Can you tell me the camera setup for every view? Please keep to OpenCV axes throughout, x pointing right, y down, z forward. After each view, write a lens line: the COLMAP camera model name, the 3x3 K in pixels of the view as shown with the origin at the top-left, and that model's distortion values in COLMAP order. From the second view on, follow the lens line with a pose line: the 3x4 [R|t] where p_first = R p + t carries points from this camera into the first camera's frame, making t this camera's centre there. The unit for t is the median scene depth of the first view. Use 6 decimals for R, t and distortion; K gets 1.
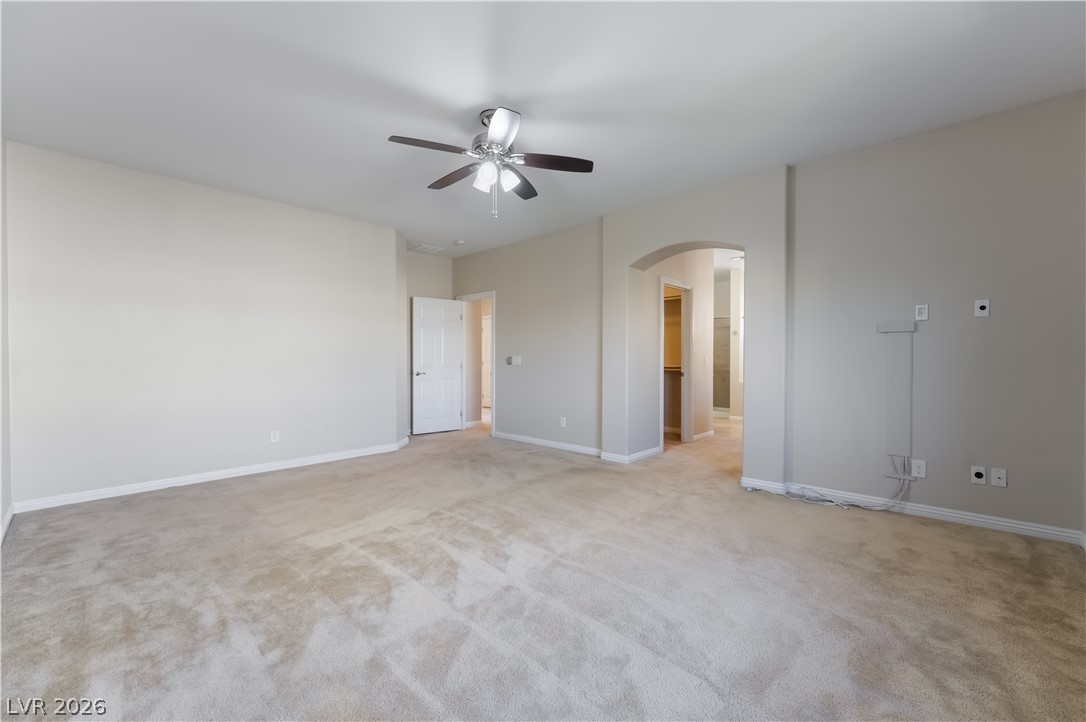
lens RADIAL K [[436.7, 0, 543.0], [0, 436.7, 361.0], [0, 0, 1]] dist [-0.000061, -0.000109]
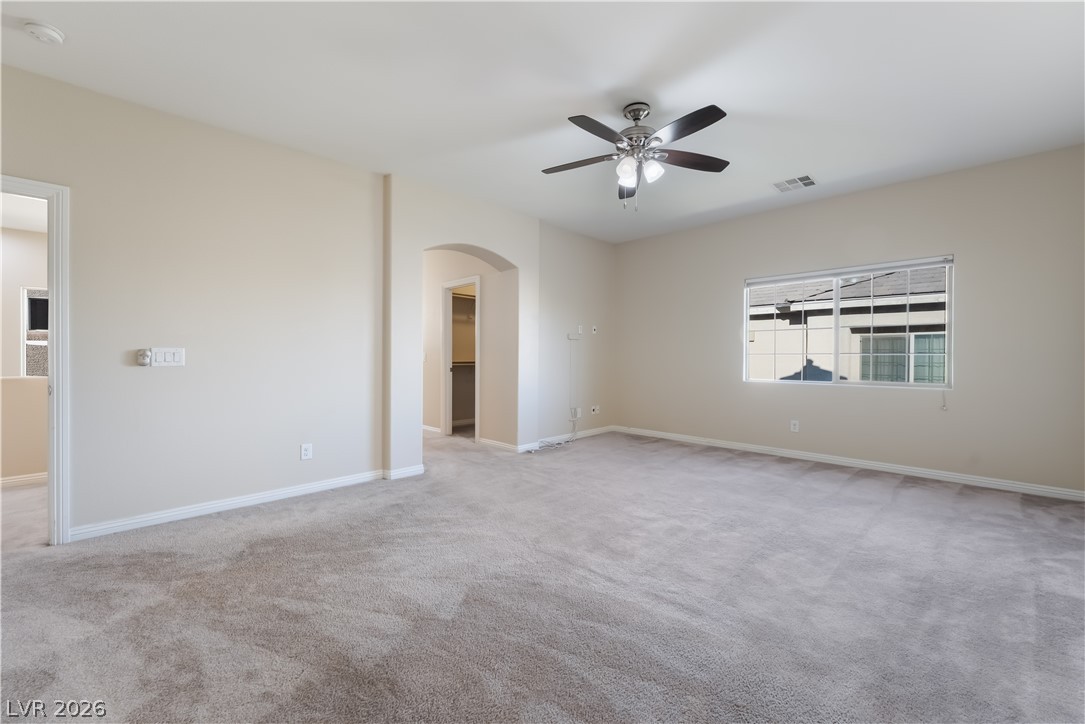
lens RADIAL K [[436.3, 0, 542.5], [0, 436.3, 362.0], [0, 0, 1]] dist [-0.000061, -0.000109]
pose [[0.047154, -0.012922, 0.998804, -0.744819], [0.009989, 0.999872, 0.012465, 0.003702], [-0.998838, 0.009389, 0.047277, 0.789426]]
